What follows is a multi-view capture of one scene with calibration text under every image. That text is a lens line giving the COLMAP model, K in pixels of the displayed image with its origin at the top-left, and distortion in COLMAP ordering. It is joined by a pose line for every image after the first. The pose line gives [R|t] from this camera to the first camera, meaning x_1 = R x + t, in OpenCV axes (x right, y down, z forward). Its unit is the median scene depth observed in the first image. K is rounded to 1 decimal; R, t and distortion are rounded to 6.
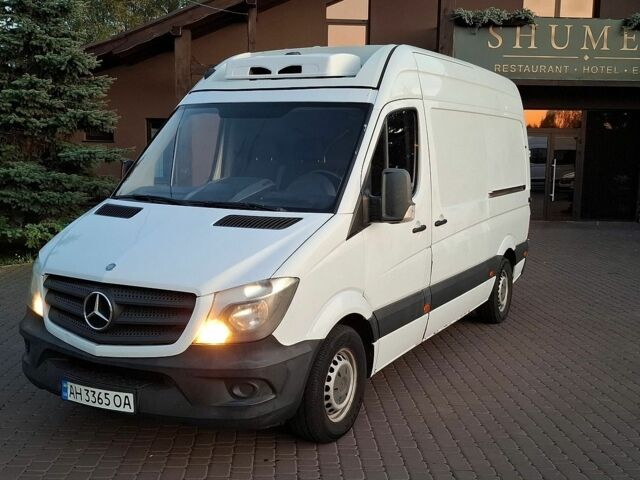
lens RADIAL K [[725.1, 0, 320.0], [0, 725.1, 240.0], [0, 0, 1]] dist [0.144656, -0.271486]
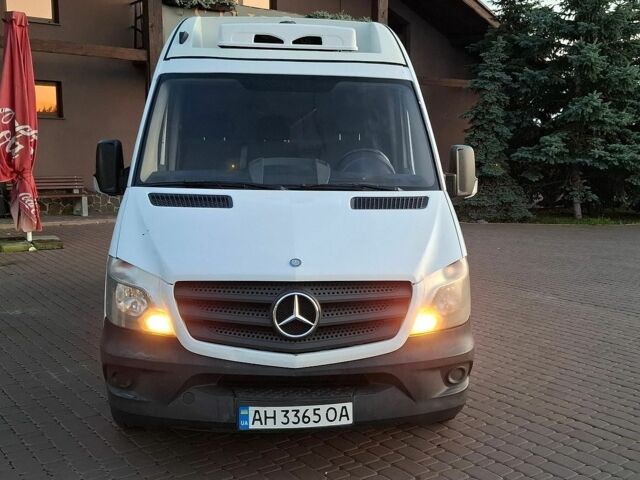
lens RADIAL K [[725.1, 0, 320.0], [0, 725.1, 240.0], [0, 0, 1]] dist [0.144656, -0.271486]
pose [[0.840441, -0.078053, 0.536252, -0.582236], [0.067792, 0.996942, 0.038861, -0.016571], [-0.537645, 0.003693, 0.843163, 0.222632]]
